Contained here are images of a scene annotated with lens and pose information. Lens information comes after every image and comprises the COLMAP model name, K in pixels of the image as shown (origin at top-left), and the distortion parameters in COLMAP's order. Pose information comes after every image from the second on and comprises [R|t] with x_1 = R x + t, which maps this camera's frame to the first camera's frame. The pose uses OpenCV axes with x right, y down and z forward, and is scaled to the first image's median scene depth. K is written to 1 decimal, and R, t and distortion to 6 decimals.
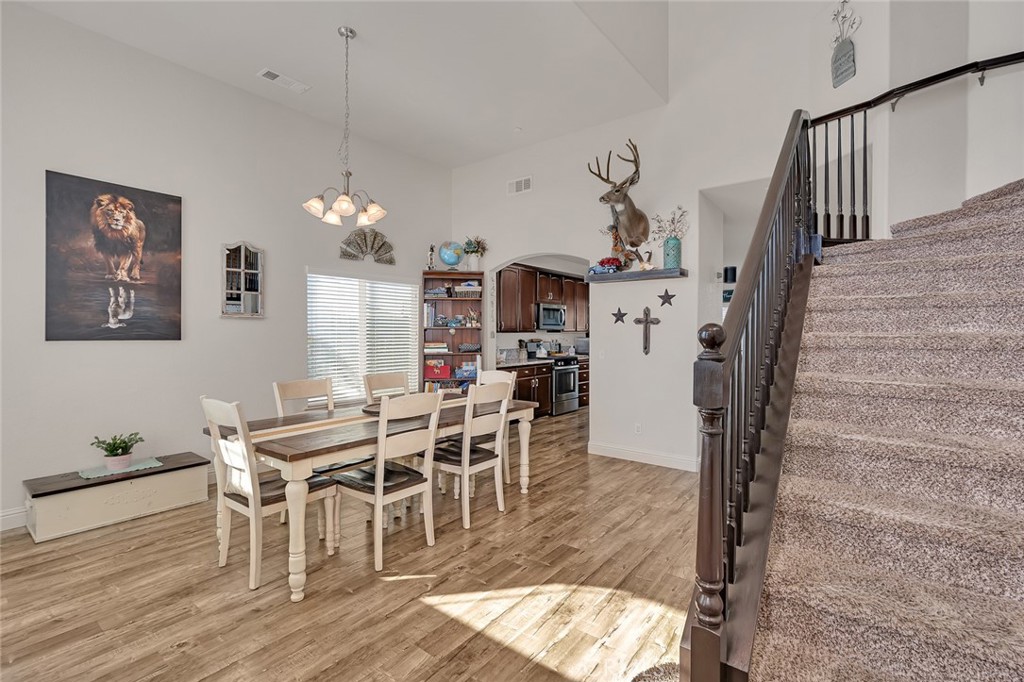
lens RADIAL K [[467.2, 0, 497.5], [0, 467.2, 336.4], [0, 0, 1]] dist [-0.001340, -0.000230]
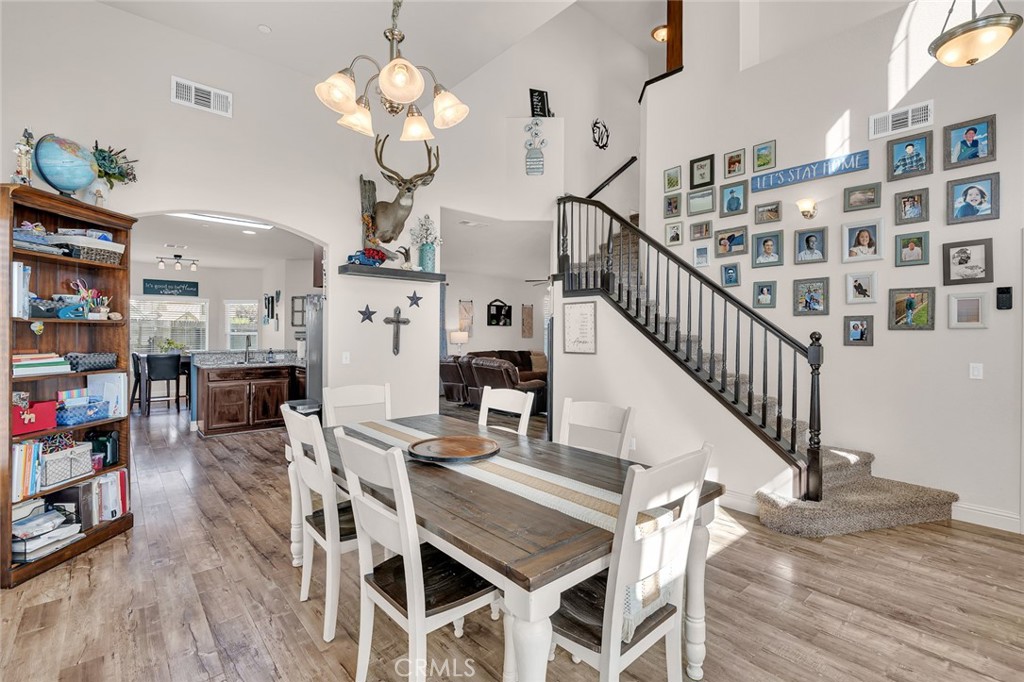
lens RADIAL K [[467.2, 0, 497.5], [0, 467.2, 336.4], [0, 0, 1]] dist [-0.001340, -0.000230]
pose [[0.188452, -0.003886, 0.982075, -0.598234], [0.001821, 0.999992, 0.003608, -0.003593], [-0.982081, 0.001109, 0.188457, 0.598080]]
